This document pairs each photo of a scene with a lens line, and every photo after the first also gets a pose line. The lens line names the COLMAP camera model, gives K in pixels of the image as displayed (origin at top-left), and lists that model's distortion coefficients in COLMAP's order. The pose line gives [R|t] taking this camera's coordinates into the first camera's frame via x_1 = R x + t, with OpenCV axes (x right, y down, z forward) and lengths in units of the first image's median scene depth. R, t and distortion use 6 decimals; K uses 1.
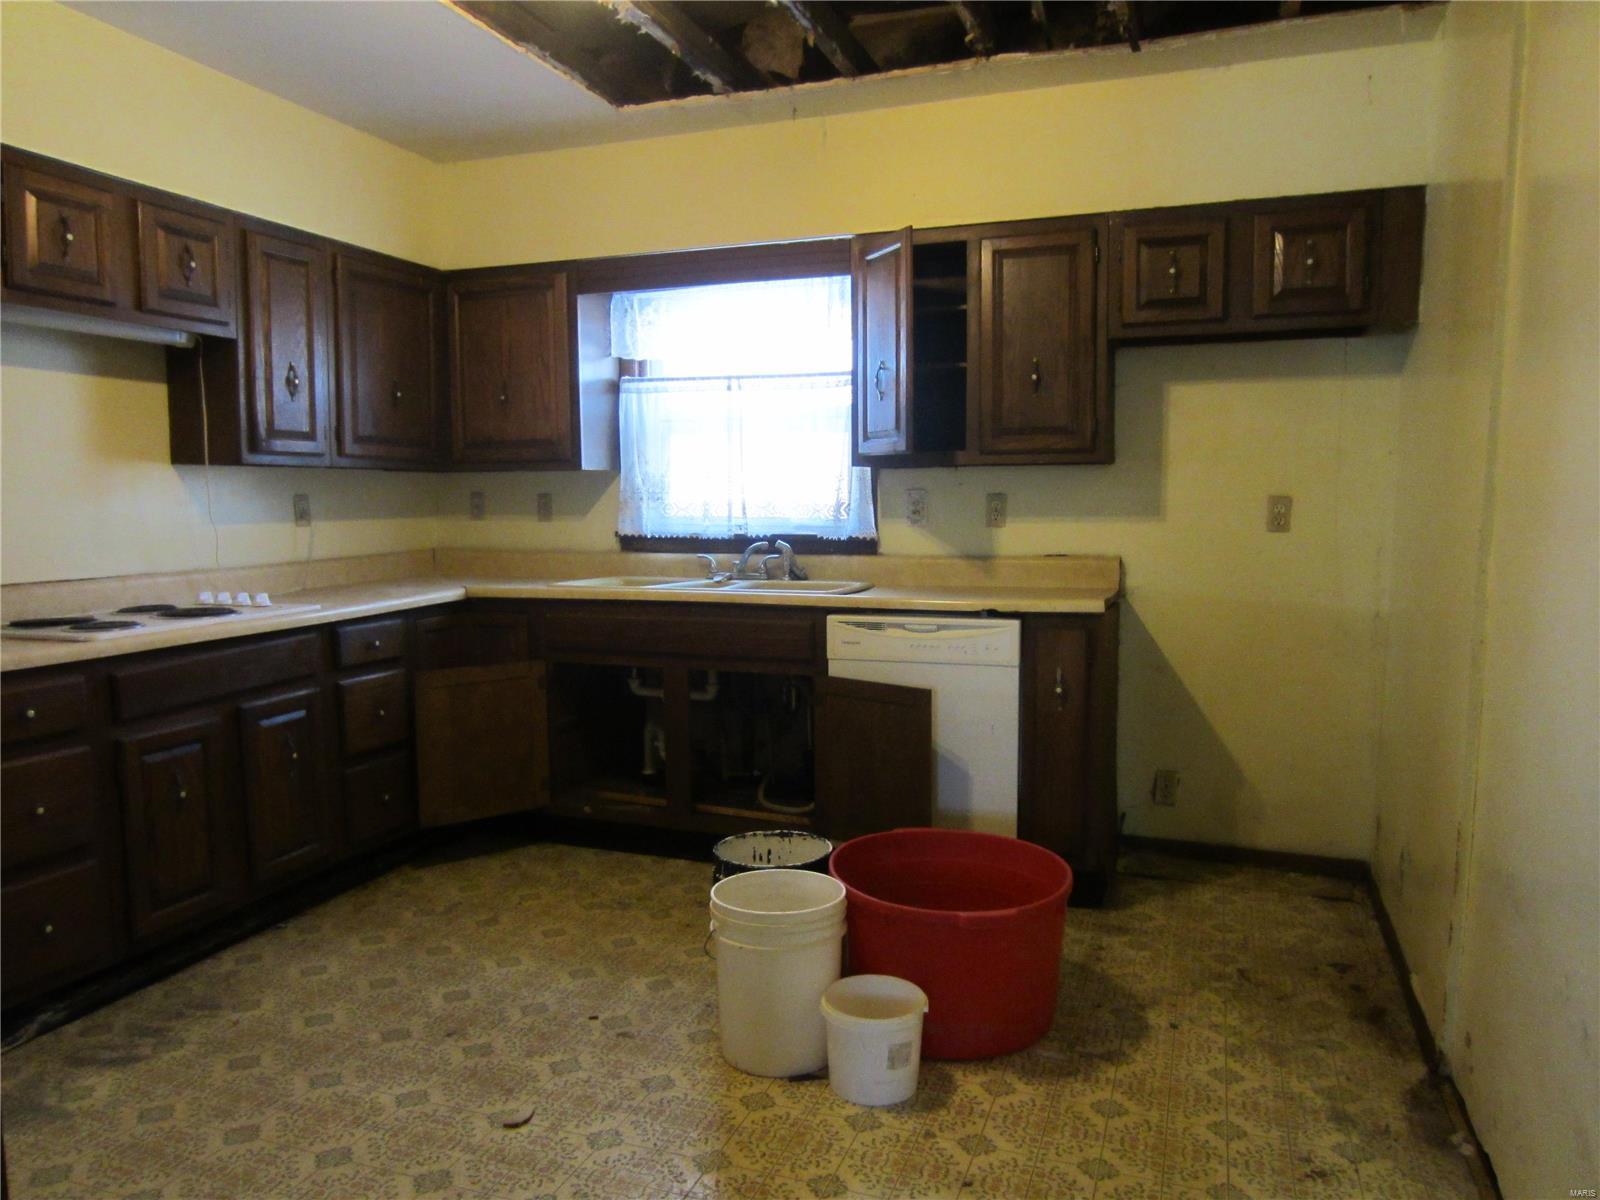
lens RADIAL K [[1146.8, 0, 800.0], [0, 1146.8, 600.0], [0, 0, 1]] dist [-0.018199, 0.003207]
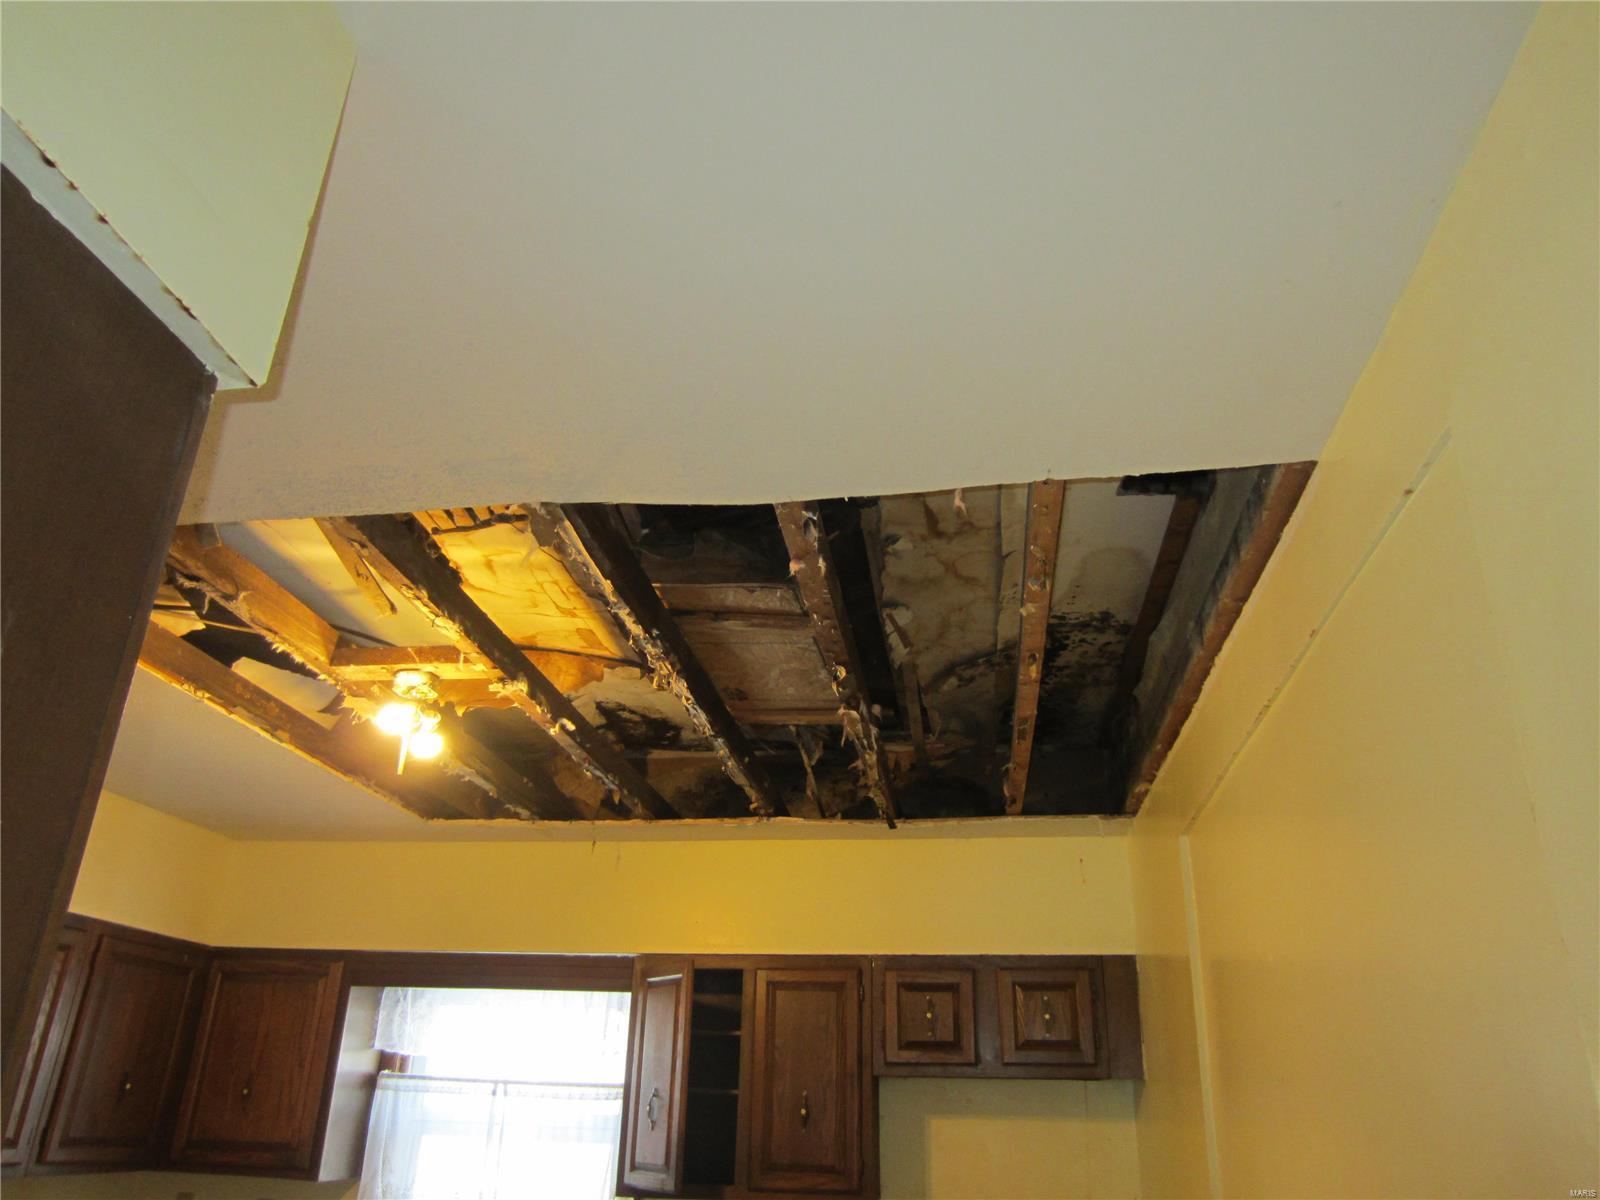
lens RADIAL K [[1146.8, 0, 800.0], [0, 1146.8, 600.0], [0, 0, 1]] dist [-0.018199, 0.003207]
pose [[0.978573, 0.112916, 0.172176, -0.025624], [-0.013574, 0.869774, -0.493263, -0.085901], [-0.205451, 0.480357, 0.852670, -0.089685]]
